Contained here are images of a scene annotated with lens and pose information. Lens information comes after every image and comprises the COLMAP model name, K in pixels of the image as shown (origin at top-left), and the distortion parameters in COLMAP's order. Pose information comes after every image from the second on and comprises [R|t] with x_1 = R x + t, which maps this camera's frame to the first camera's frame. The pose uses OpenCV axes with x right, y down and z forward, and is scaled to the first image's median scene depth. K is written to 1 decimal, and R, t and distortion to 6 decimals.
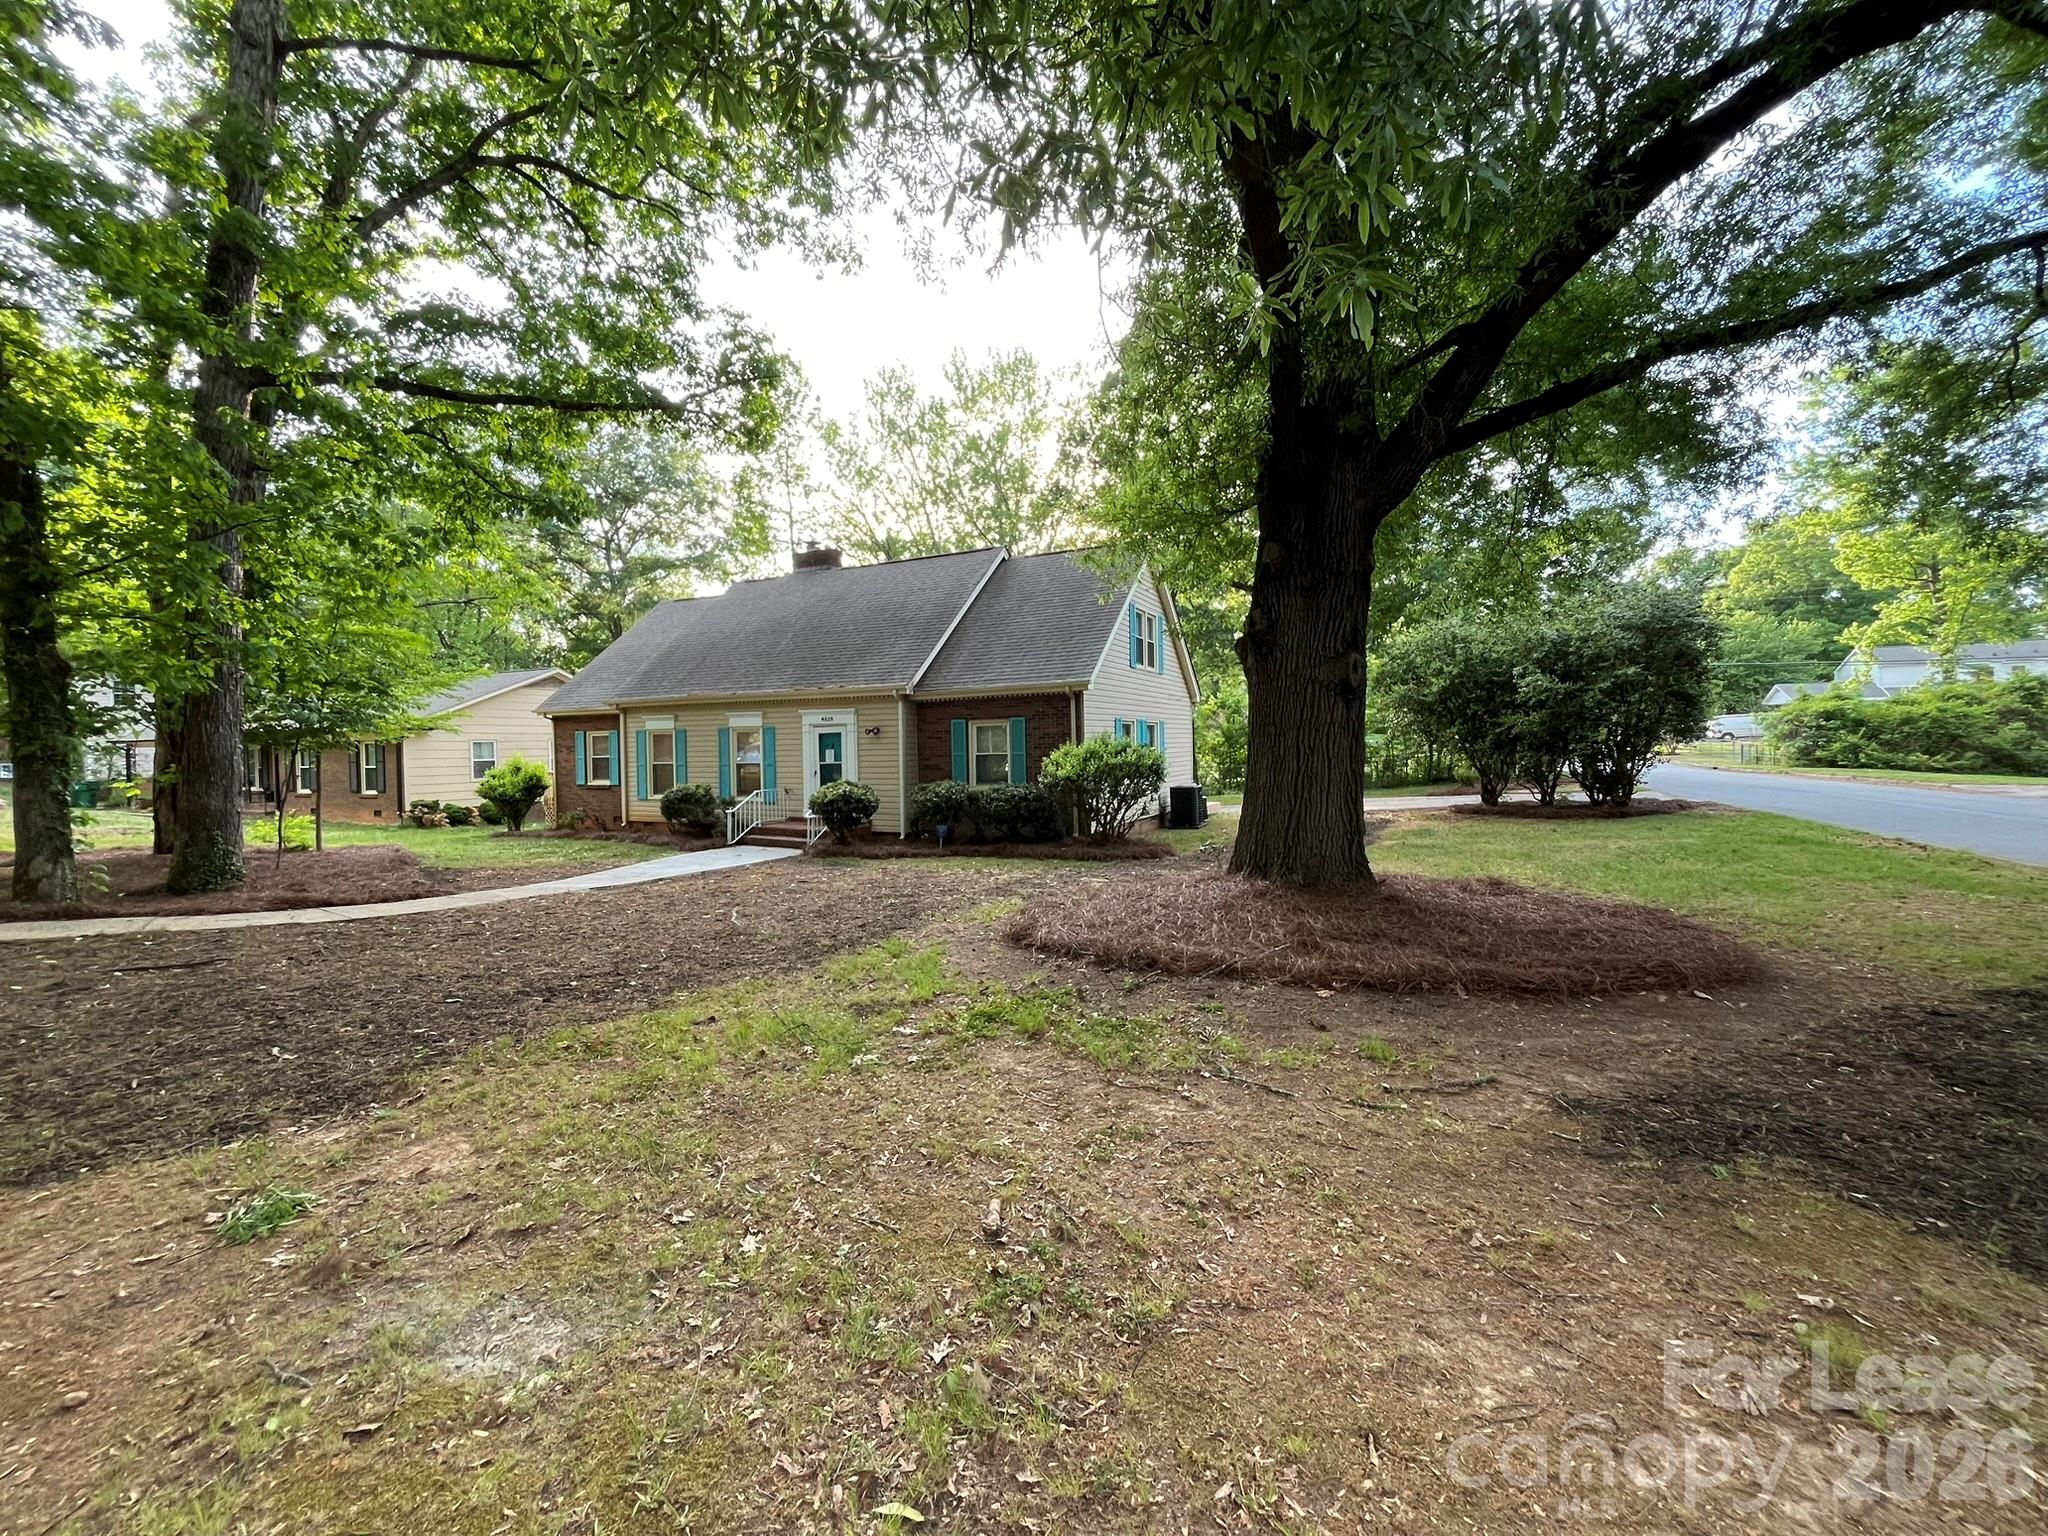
lens RADIAL K [[828.0, 0, 1024.6], [0, 828.0, 768.4], [0, 0, 1]] dist [-0.000868, 0.000053]
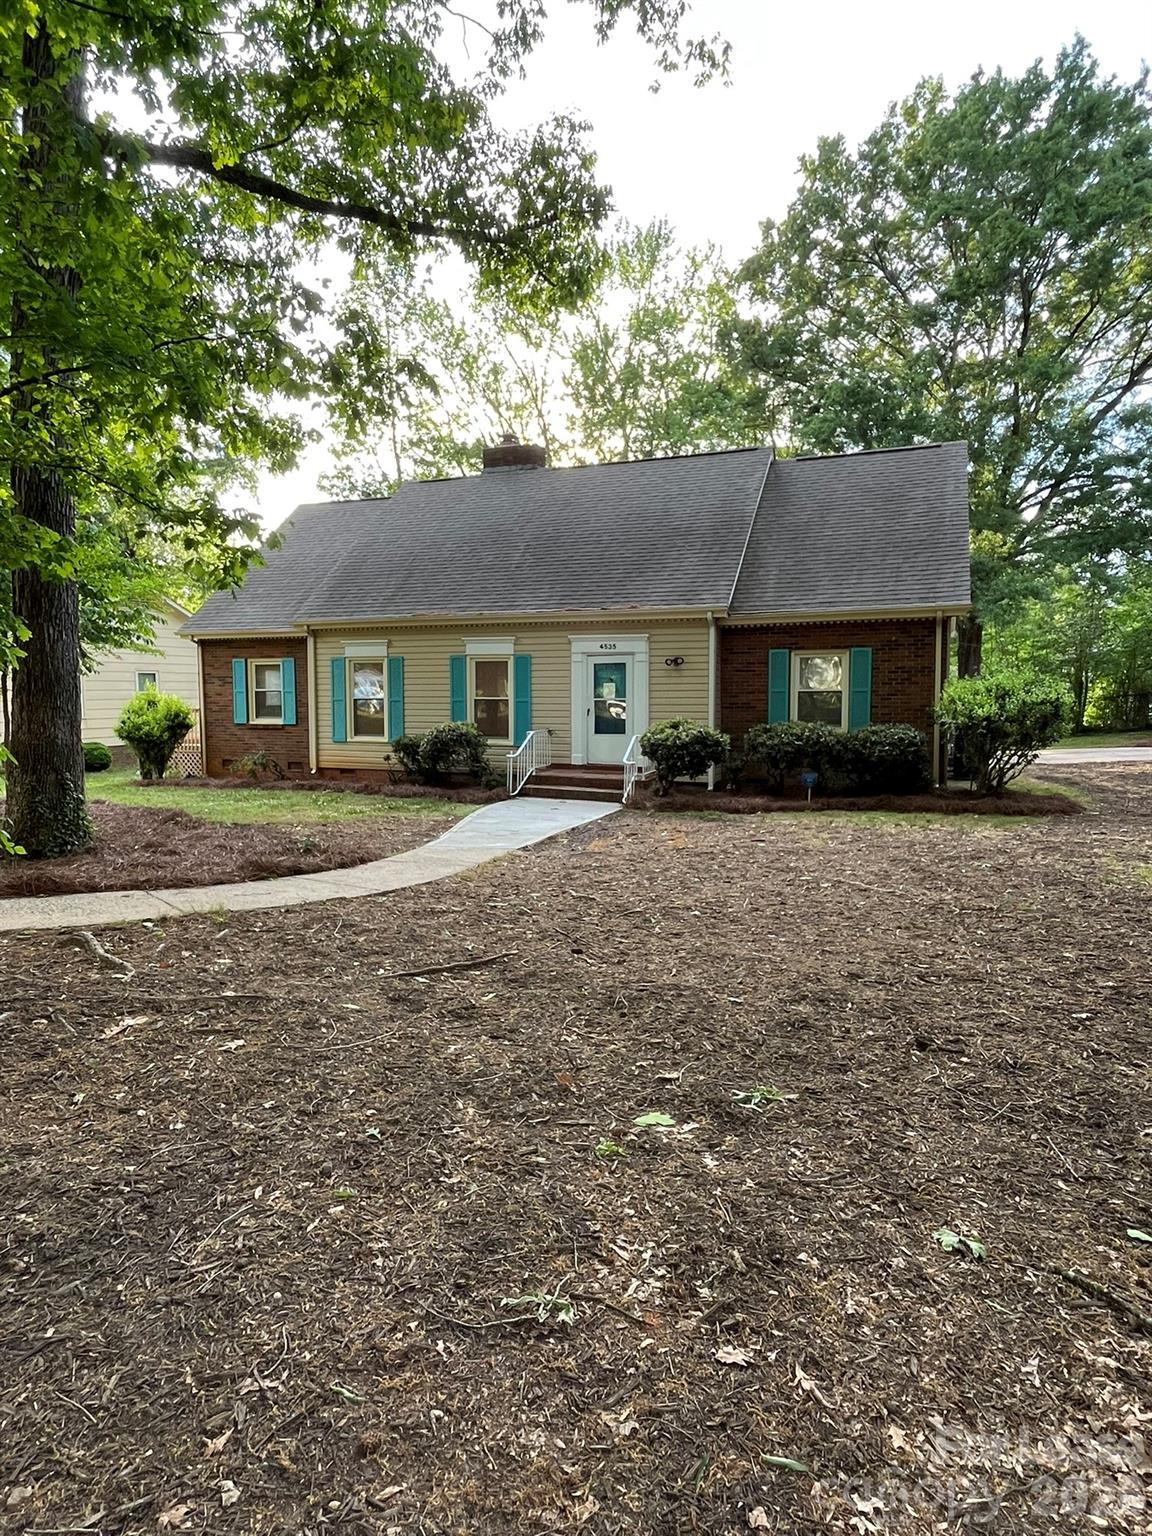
lens RADIAL K [[902.0, 0, 576.0], [0, 902.0, 767.8], [0, 0, 1]] dist [-0.001569, 0.000201]
pose [[0.996138, 0.005578, 0.087621, -0.344437], [-0.010629, 0.998301, 0.057288, 0.010514], [-0.087153, -0.057998, 0.994505, 0.089438]]
